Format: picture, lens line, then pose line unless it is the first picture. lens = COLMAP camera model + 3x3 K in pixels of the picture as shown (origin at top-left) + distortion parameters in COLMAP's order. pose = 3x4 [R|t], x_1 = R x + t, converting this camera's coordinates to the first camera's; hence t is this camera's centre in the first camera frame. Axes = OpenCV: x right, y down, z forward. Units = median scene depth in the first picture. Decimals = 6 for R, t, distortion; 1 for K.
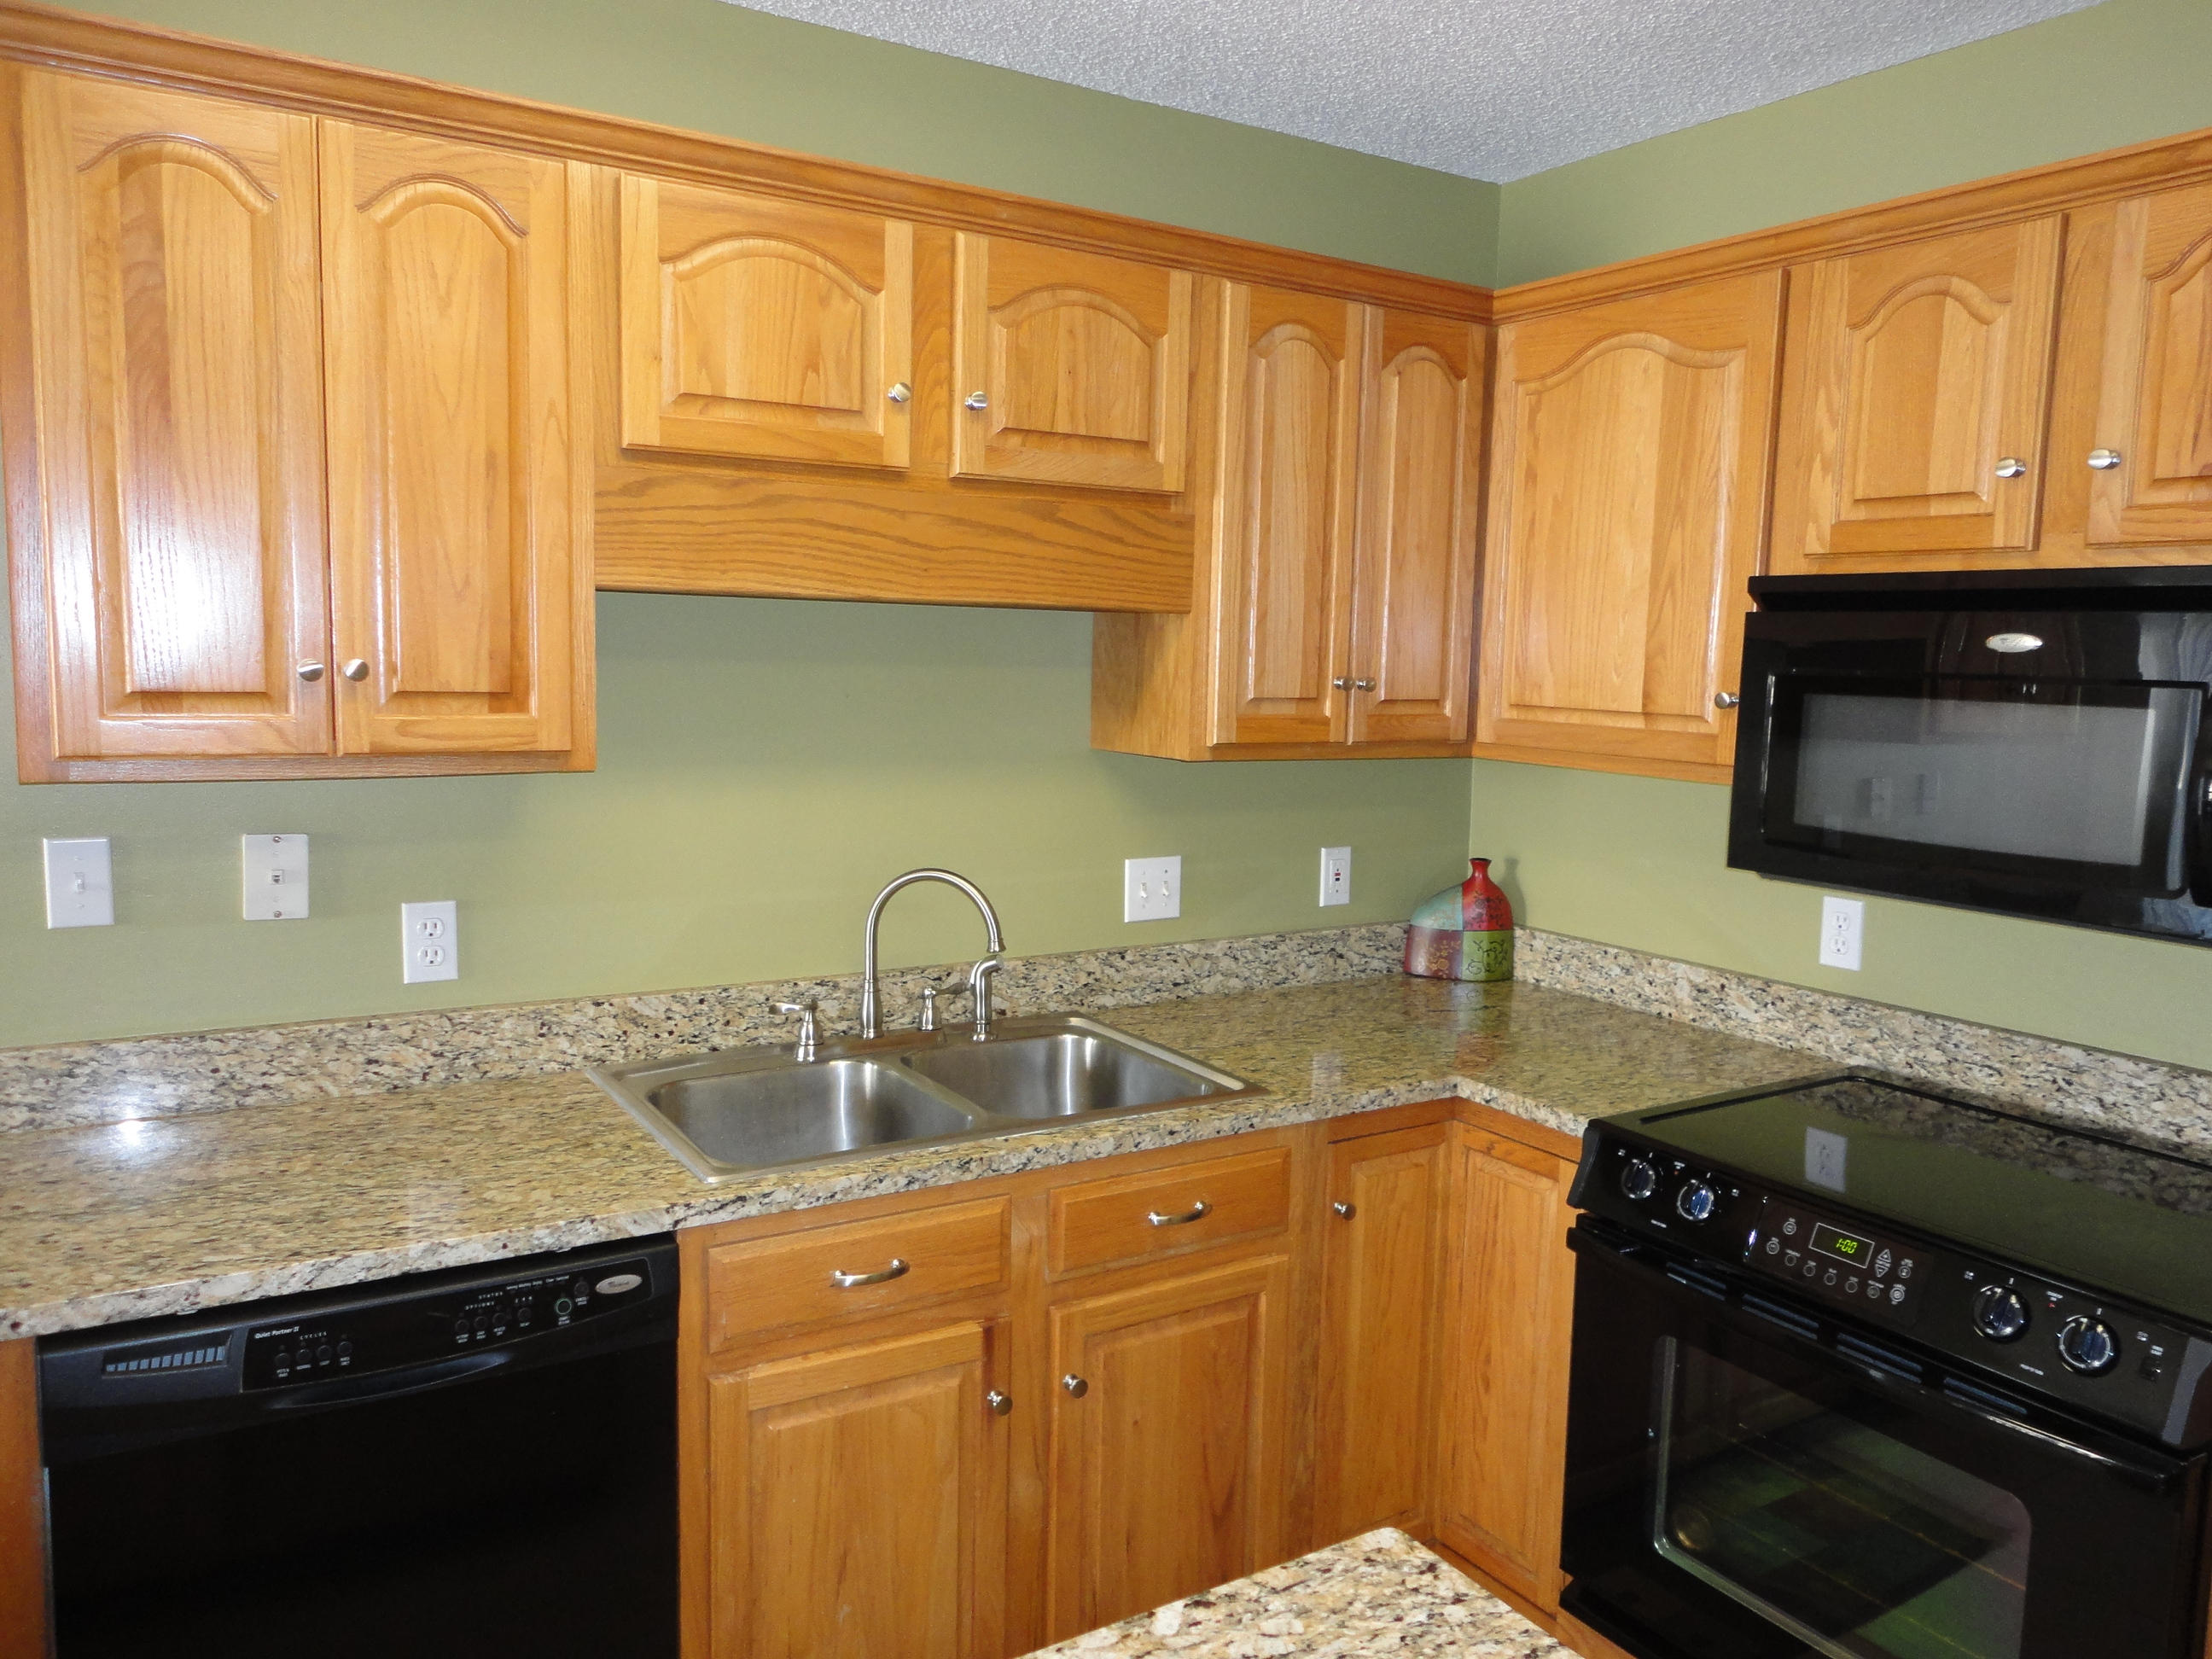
lens RADIAL K [[1597.5, 0, 1102.2], [0, 1597.5, 826.7], [0, 0, 1]] dist [-0.013275, -0.001282]
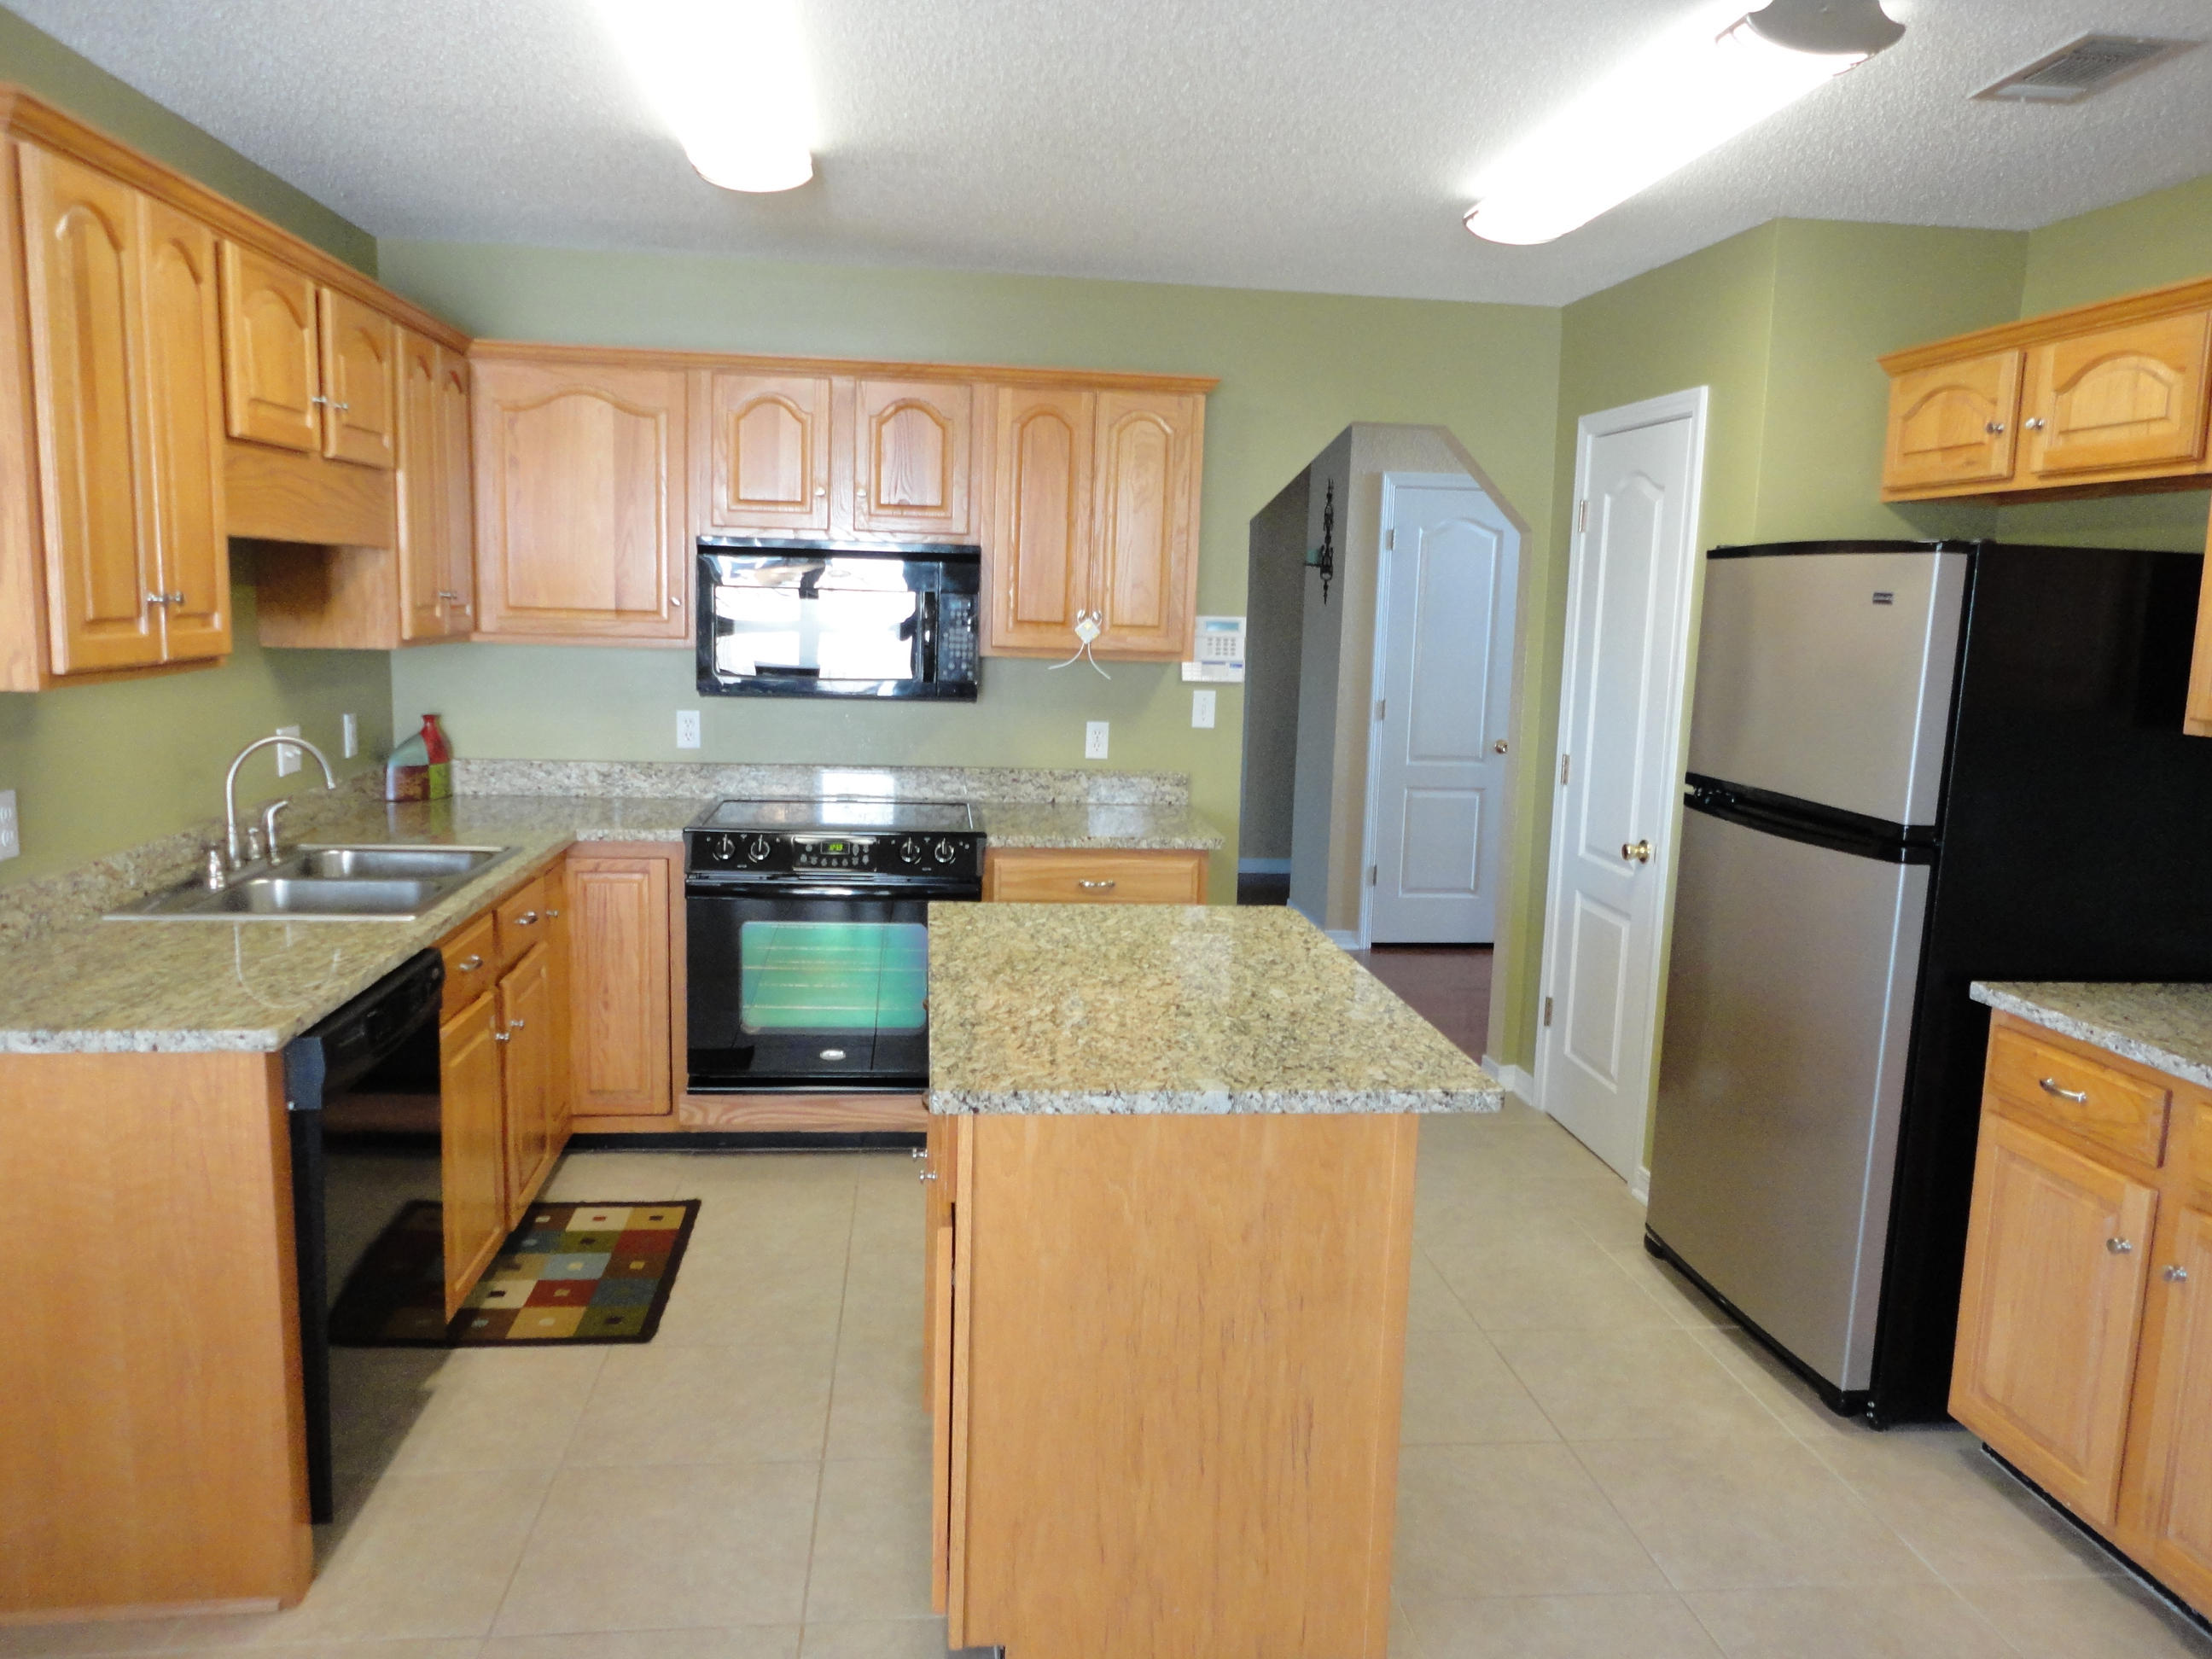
lens RADIAL K [[1587.6, 0, 1116.3], [0, 1587.6, 826.6], [0, 0, 1]] dist [0.001093, -0.002152]
pose [[0.425054, -0.143694, 0.893690, -1.154613], [0.084135, 0.989317, 0.119054, 0.002087], [-0.901250, 0.024586, 0.432602, -0.270649]]
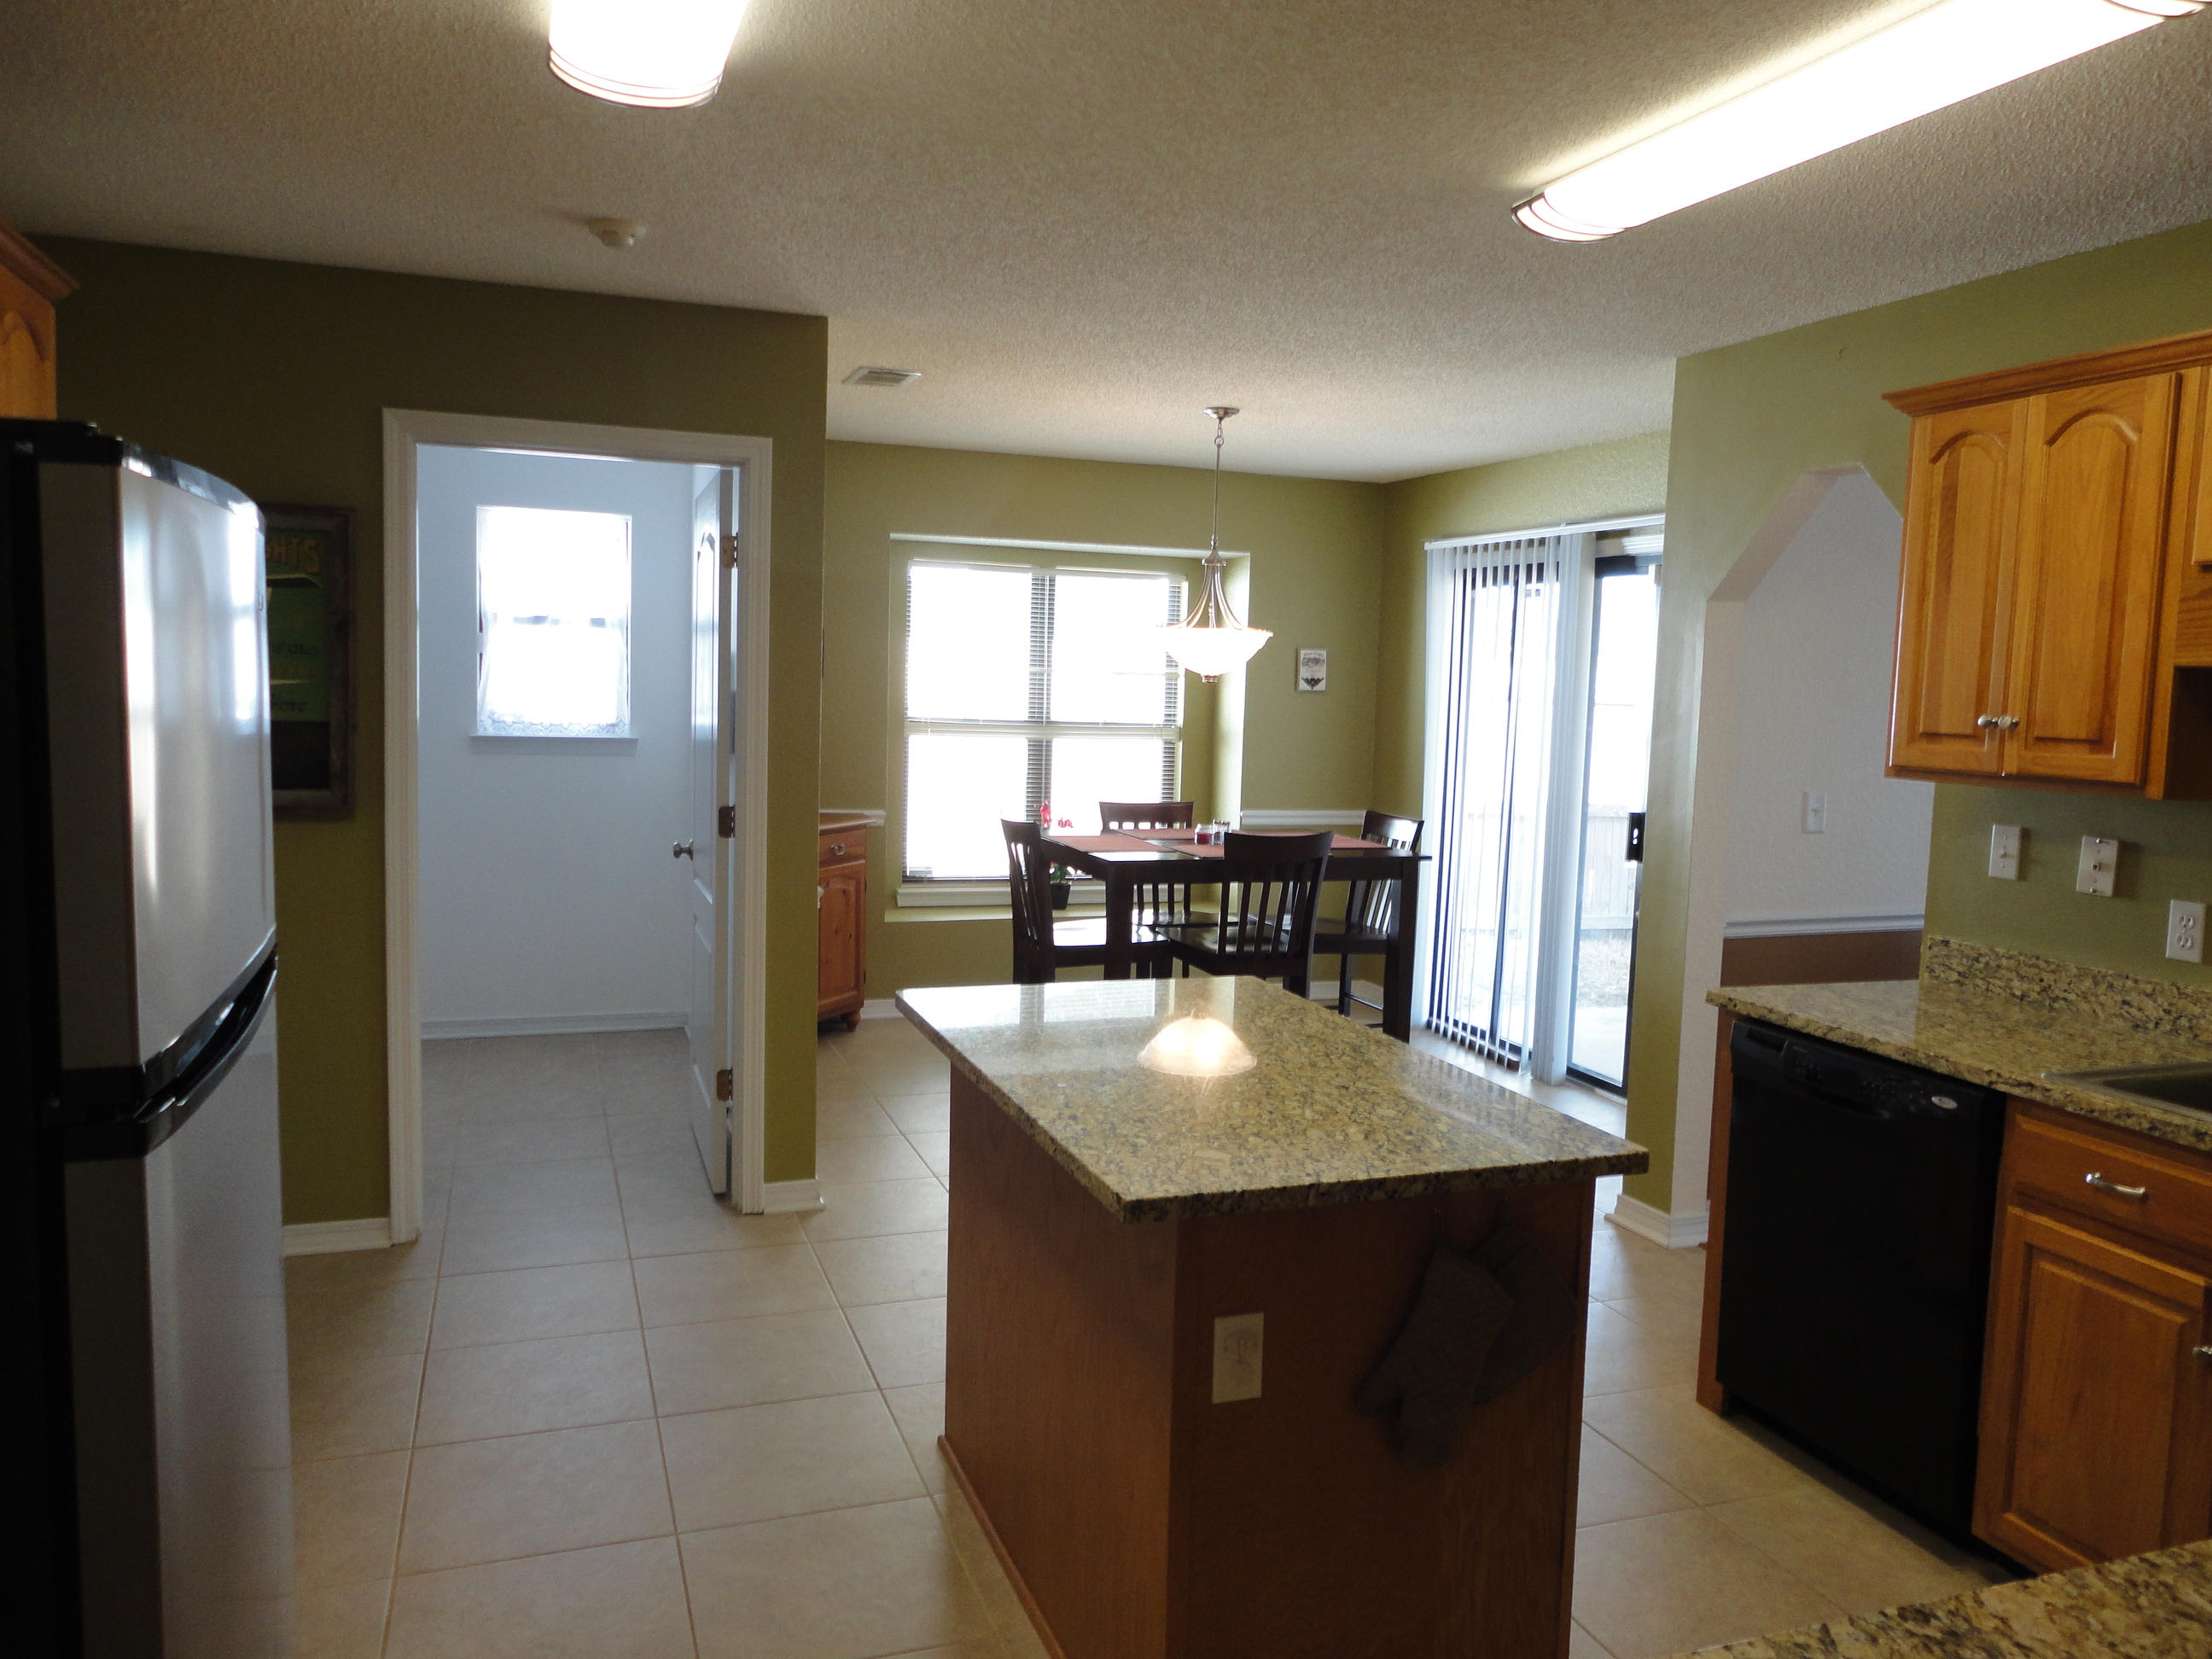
lens RADIAL K [[1587.6, 0, 1116.3], [0, 1587.6, 826.6], [0, 0, 1]] dist [0.001093, -0.002152]
pose [[-0.209676, 0.053931, -0.976282, 1.127505], [-0.148111, 0.985204, 0.086234, 0.002347], [0.966488, 0.162679, -0.198586, 0.380418]]
